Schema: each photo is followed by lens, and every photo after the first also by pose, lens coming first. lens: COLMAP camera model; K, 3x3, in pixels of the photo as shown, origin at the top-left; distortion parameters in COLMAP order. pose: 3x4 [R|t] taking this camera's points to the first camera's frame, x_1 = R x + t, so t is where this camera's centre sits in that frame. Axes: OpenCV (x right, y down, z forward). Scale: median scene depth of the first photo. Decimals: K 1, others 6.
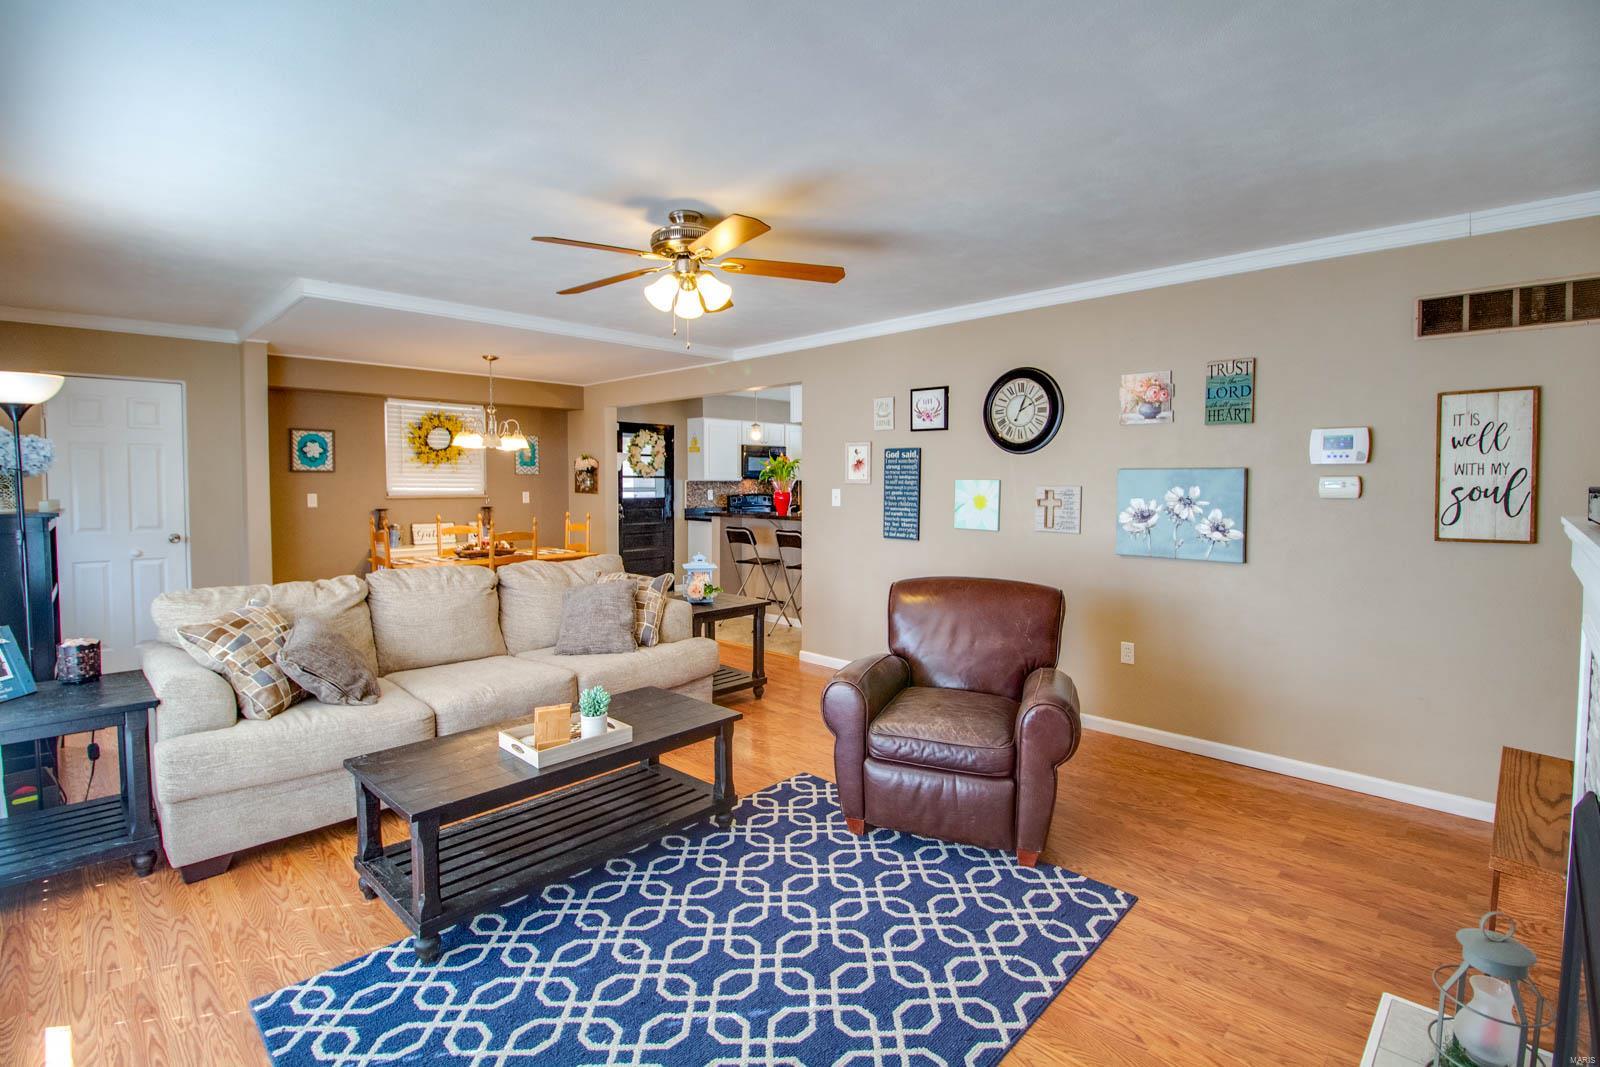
lens RADIAL K [[748.9, 0, 793.1], [0, 748.9, 506.8], [0, 0, 1]] dist [-0.002881, -0.010270]
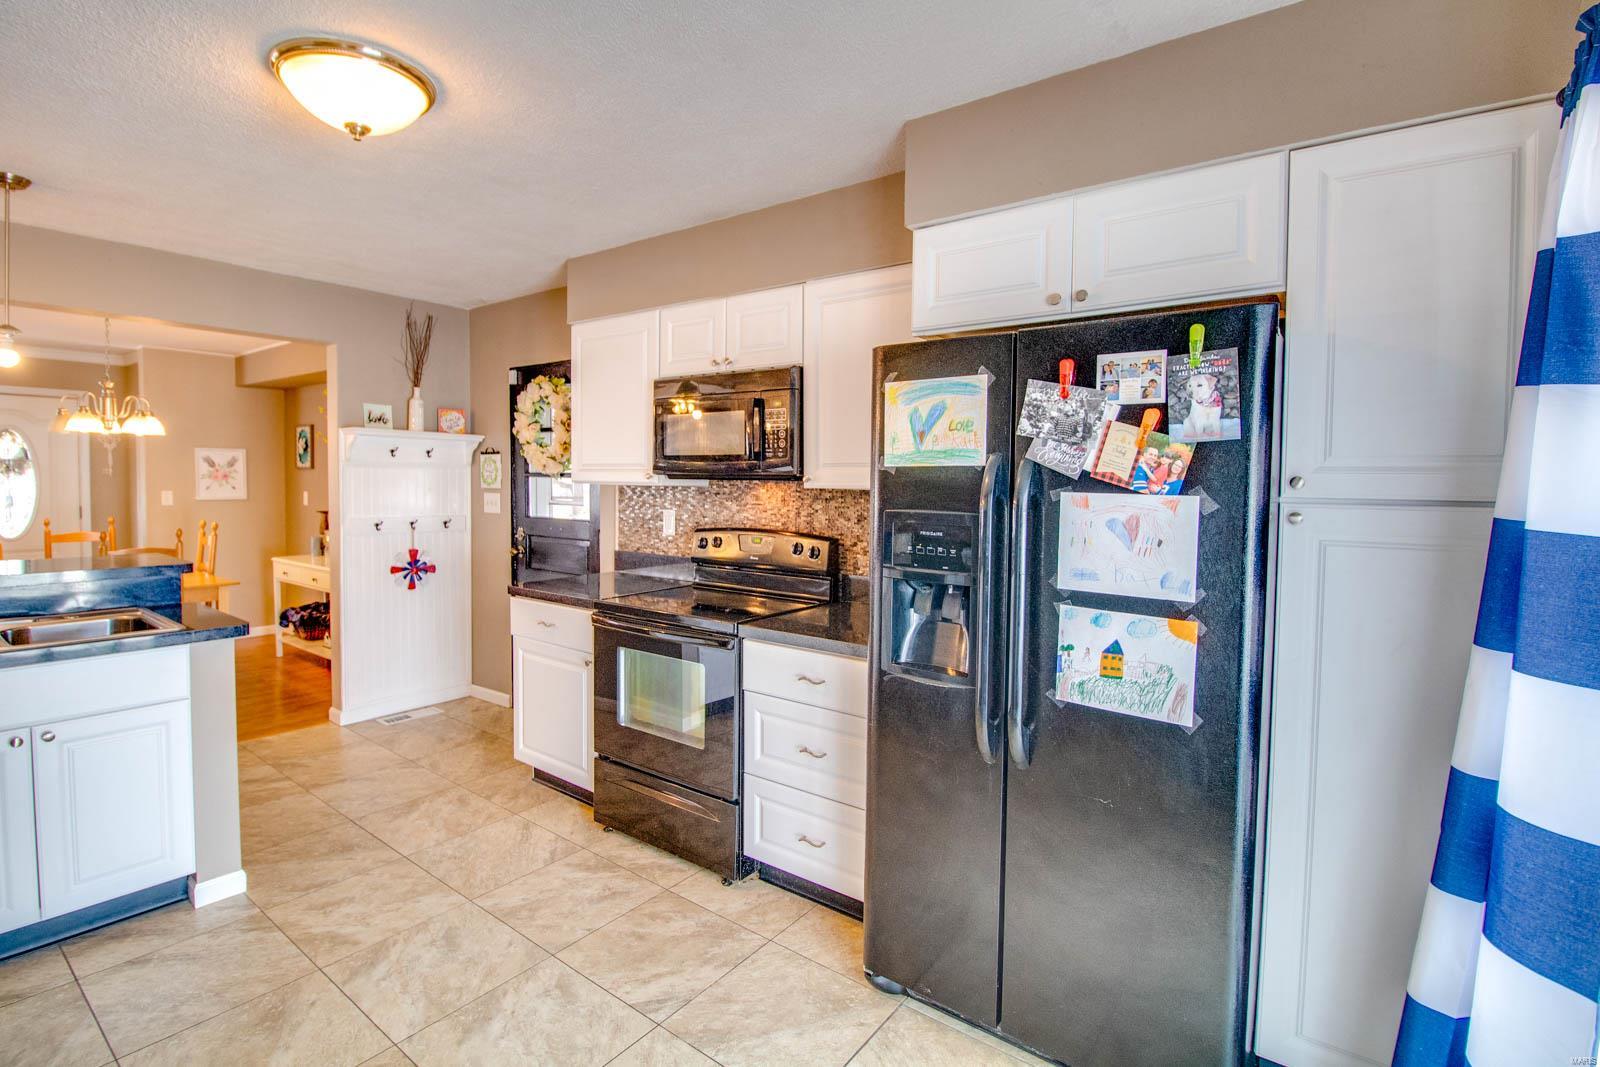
lens RADIAL K [[748.9, 0, 793.1], [0, 748.9, 506.8], [0, 0, 1]] dist [-0.002881, -0.010270]
pose [[0.127826, 0.026985, -0.991429, 0.548322], [-0.056109, 0.998226, 0.019936, -0.070626], [0.990208, 0.053080, 0.129114, 2.026528]]
